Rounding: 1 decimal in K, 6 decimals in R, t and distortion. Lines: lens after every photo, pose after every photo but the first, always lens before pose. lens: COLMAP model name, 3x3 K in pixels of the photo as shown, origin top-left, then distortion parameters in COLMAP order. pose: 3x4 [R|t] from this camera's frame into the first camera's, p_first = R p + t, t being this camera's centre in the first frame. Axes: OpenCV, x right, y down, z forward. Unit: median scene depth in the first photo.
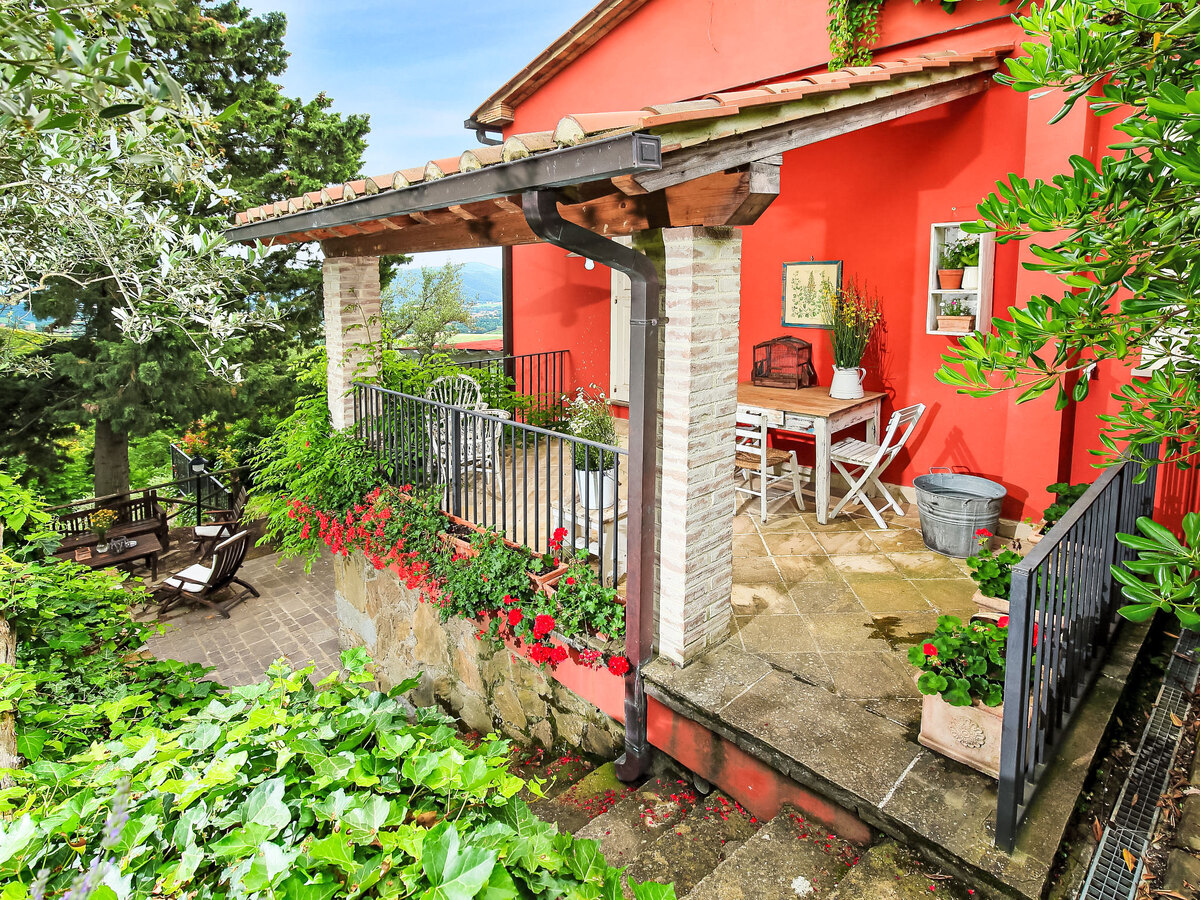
lens RADIAL K [[624.9, 0, 609.9], [0, 624.9, 454.7], [0, 0, 1]] dist [0.001893, -0.008894]
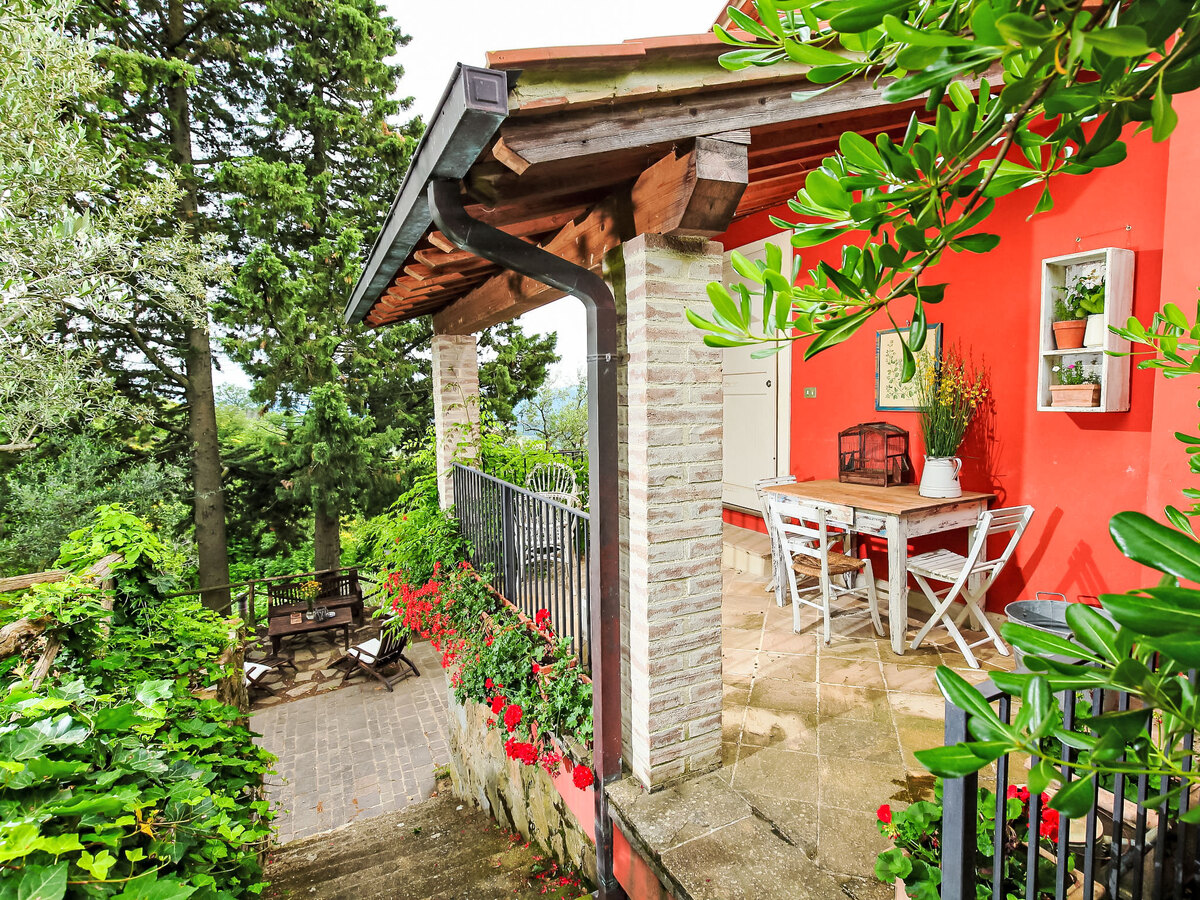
lens RADIAL K [[628.7, 0, 649.8], [0, 628.7, 555.0], [0, 0, 1]] dist [-0.003170, -0.001206]
pose [[0.964476, 0.092153, -0.247575, 0.235659], [-0.102527, 0.994298, -0.029313, 0.044298], [0.243462, 0.053654, 0.968425, 0.148796]]
